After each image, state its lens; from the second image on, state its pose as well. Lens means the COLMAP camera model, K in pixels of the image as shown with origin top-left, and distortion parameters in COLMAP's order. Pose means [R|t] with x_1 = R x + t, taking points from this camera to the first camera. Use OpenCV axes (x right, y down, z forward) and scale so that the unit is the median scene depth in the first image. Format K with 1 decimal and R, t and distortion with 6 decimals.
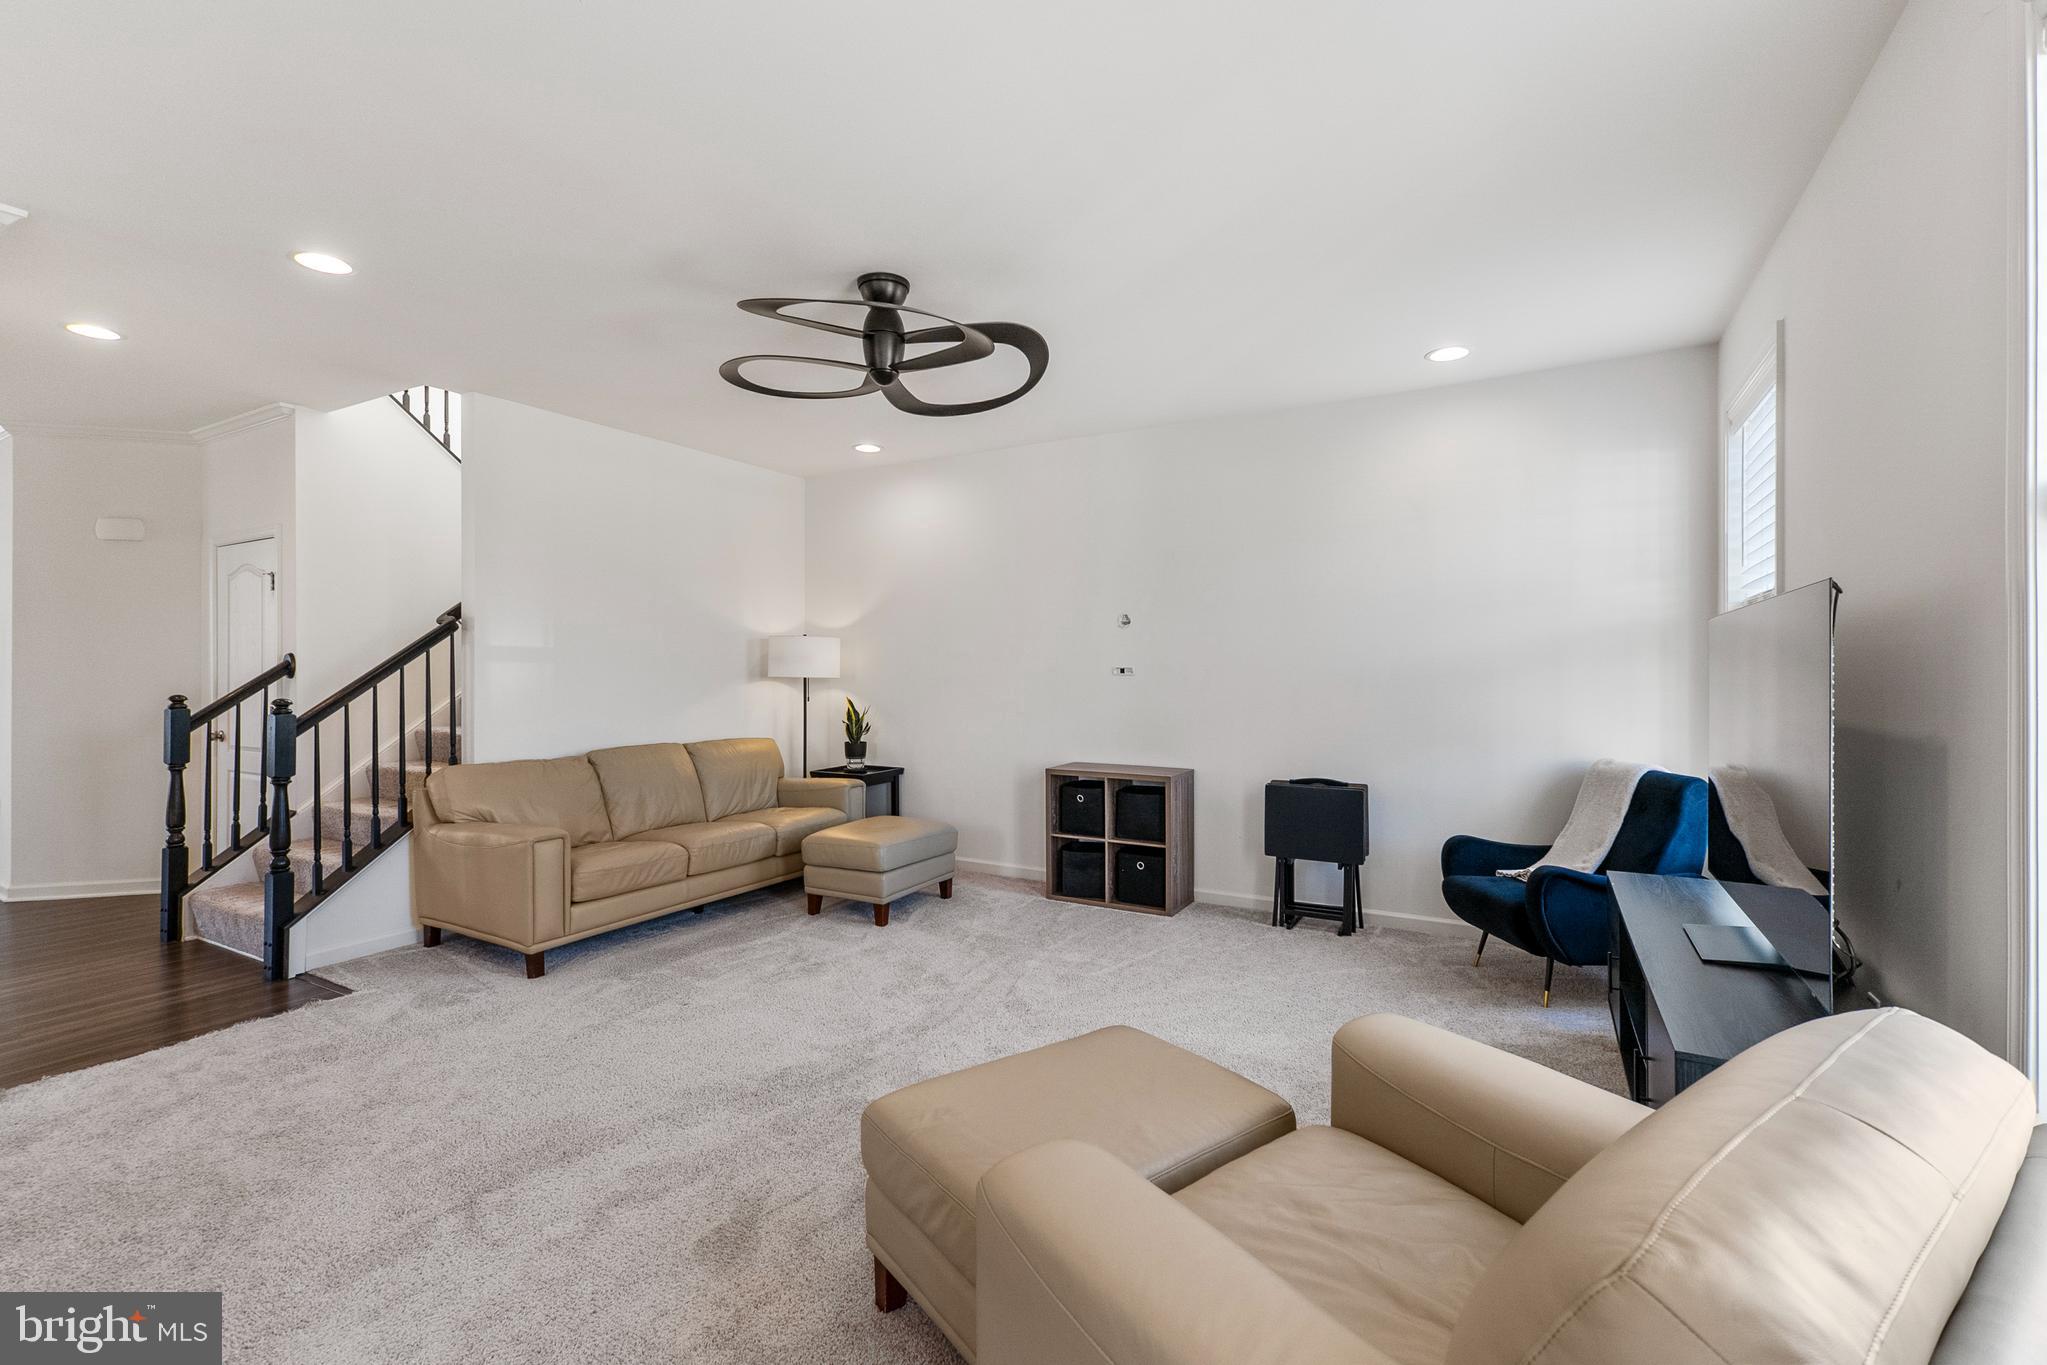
lens RADIAL K [[889.1, 0, 1015.9], [0, 889.1, 667.9], [0, 0, 1]] dist [0.000802, 0.003059]
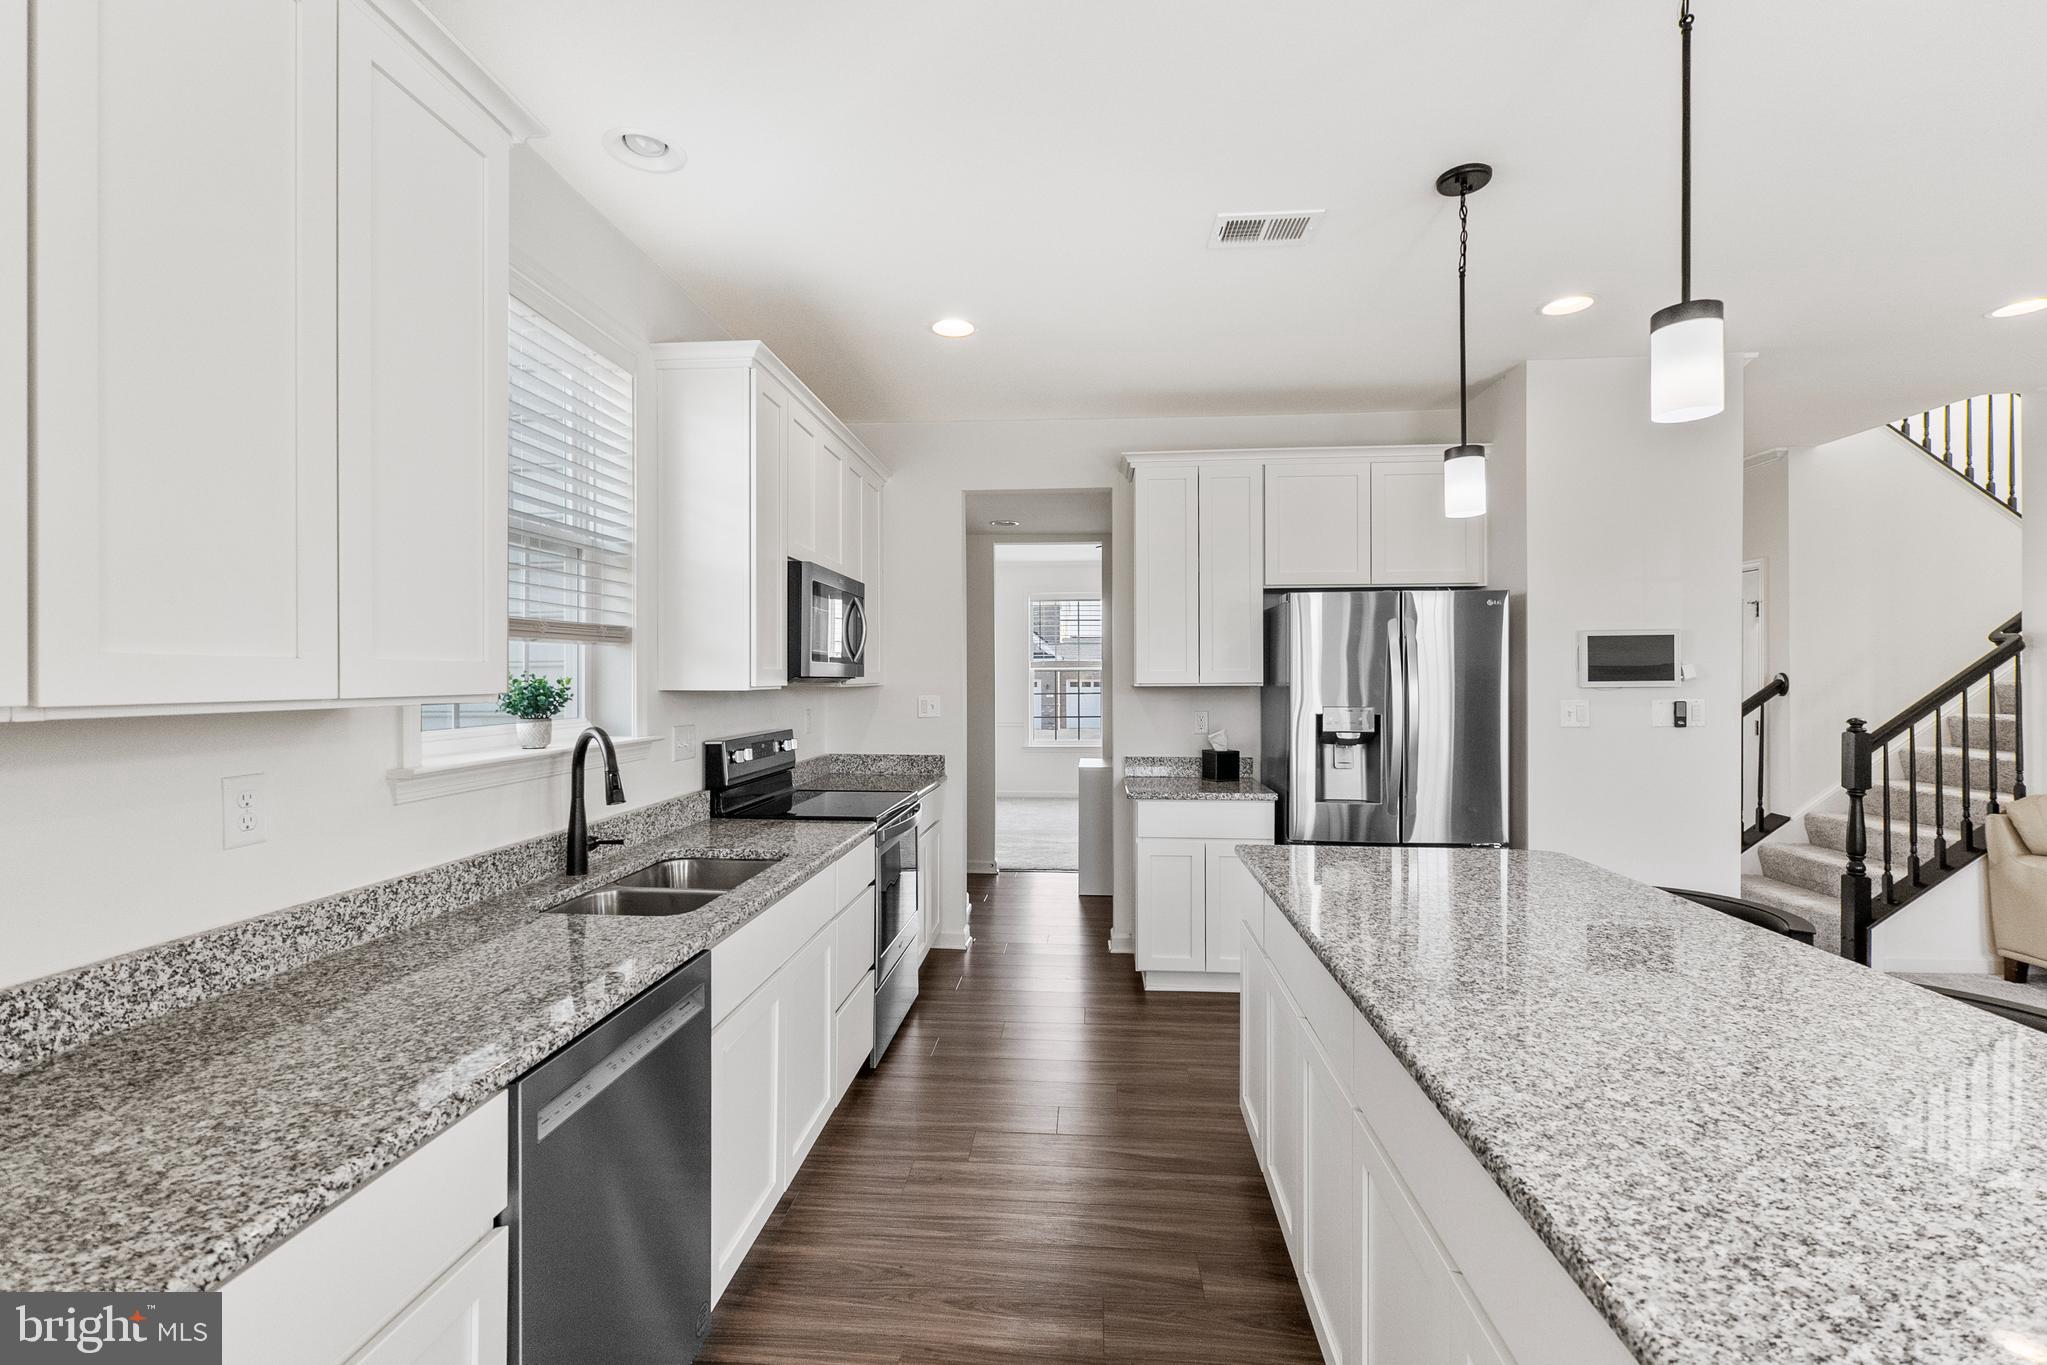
lens RADIAL K [[903.7, 0, 1017.6], [0, 903.7, 679.5], [0, 0, 1]] dist [-0.000119, 0.003873]
pose [[0.423634, -0.001411, -0.905832, -0.198448], [0.010020, 0.999945, 0.003128, -0.021381], [0.905778, -0.010402, 0.423625, -0.332483]]
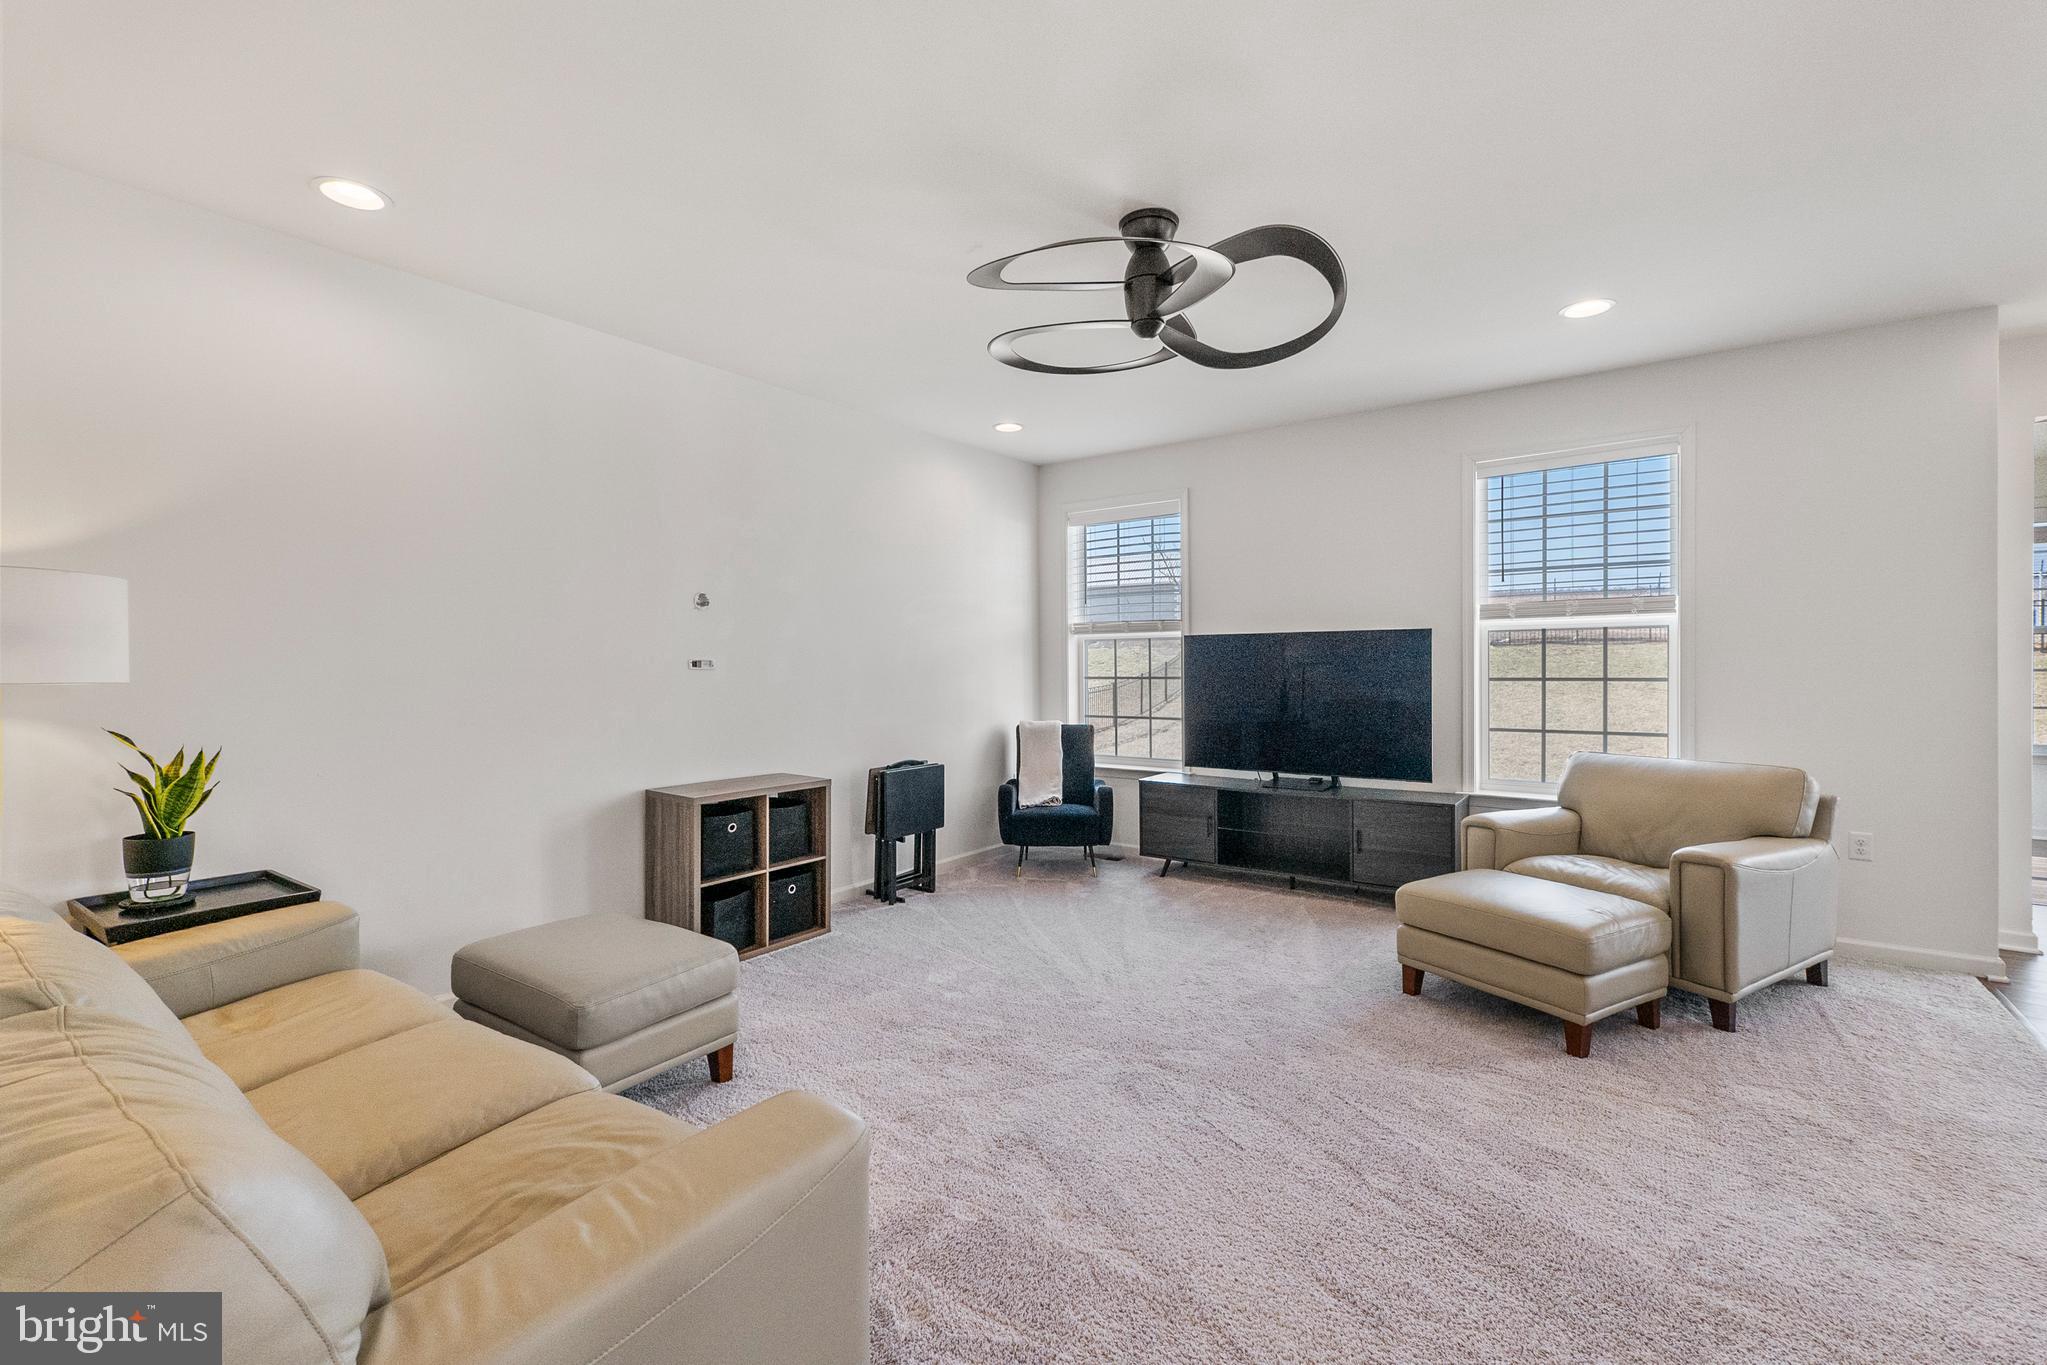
lens RADIAL K [[883.1, 0, 1023.9], [0, 883.1, 655.5], [0, 0, 1]] dist [0.000367, 0.014092]
pose [[0.101577, 0.003250, 0.994822, -0.715848], [-0.008421, 0.999962, -0.002407, -0.005521], [-0.994792, -0.008133, 0.101601, 0.704800]]
